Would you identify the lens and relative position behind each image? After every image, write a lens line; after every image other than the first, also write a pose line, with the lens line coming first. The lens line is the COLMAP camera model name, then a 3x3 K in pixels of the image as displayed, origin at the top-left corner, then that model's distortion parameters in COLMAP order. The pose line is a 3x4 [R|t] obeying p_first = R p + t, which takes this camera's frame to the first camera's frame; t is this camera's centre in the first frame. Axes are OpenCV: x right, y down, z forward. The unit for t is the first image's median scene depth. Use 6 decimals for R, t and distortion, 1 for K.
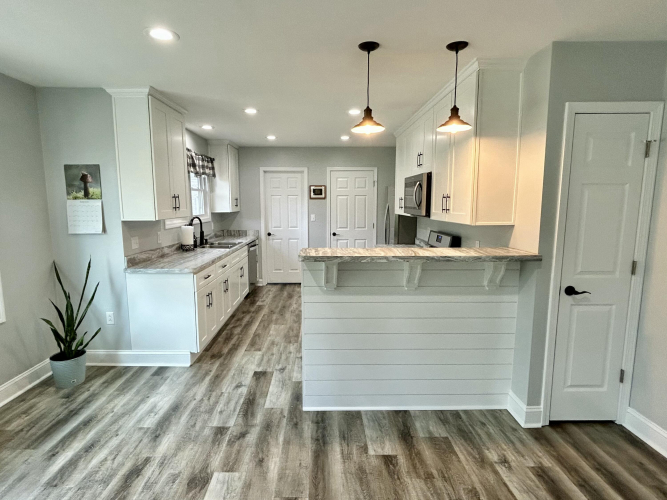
lens RADIAL K [[345.2, 0, 333.5], [0, 345.2, 250.0], [0, 0, 1]] dist [0.001407, 0.000942]
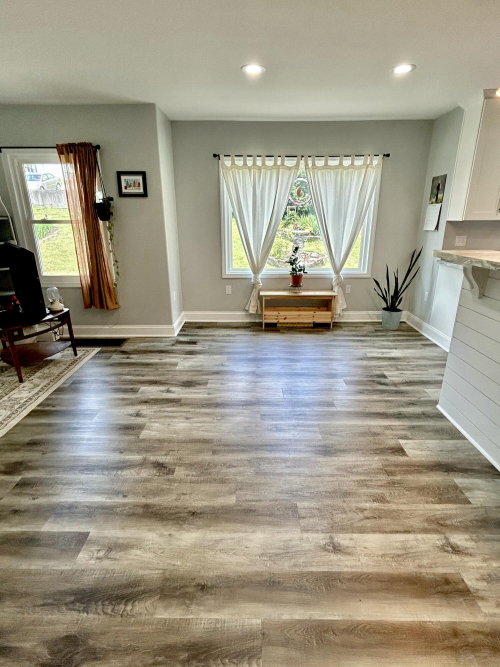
lens RADIAL K [[345.2, 0, 250.0], [0, 345.2, 333.5], [0, 0, 1]] dist [0.001407, 0.000942]
pose [[-0.028191, 0.305107, -0.951901, 0.688808], [-0.127132, 0.943452, 0.306163, 0.008428], [0.991485, 0.129648, 0.012192, 0.325723]]
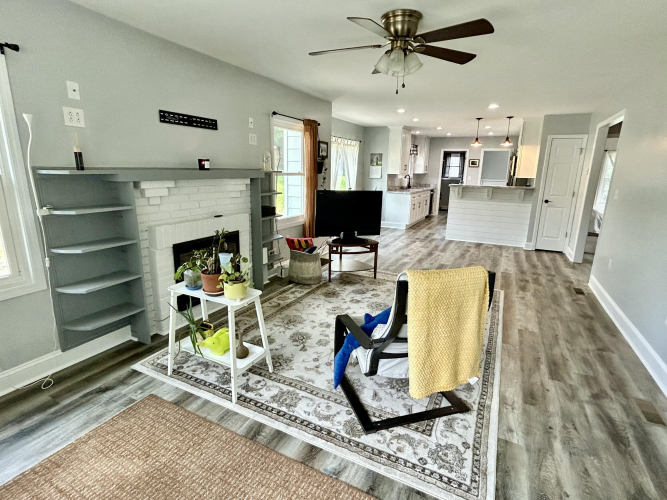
lens RADIAL K [[345.2, 0, 333.5], [0, 345.2, 250.0], [0, 0, 1]] dist [0.001407, 0.000942]
pose [[0.878499, 0.127156, -0.460511, 0.353418], [-0.084619, 0.990103, 0.111961, 0.240496], [0.470190, -0.059389, 0.880565, -1.639461]]
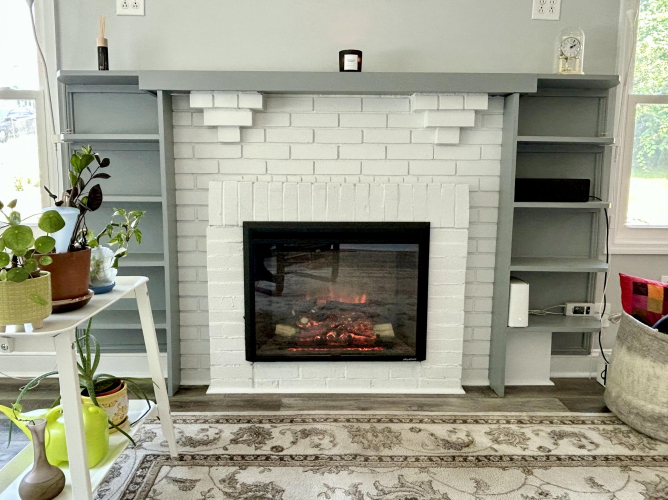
lens RADIAL K [[499.7, 0, 334.0], [0, 499.7, 250.0], [0, 0, 1]] dist [0.000130, -0.001229]
pose [[-0.014909, 0.128356, -0.991616, 0.219589], [-0.144957, 0.980972, 0.129158, 0.298246], [0.989326, 0.145667, 0.003981, -0.914475]]
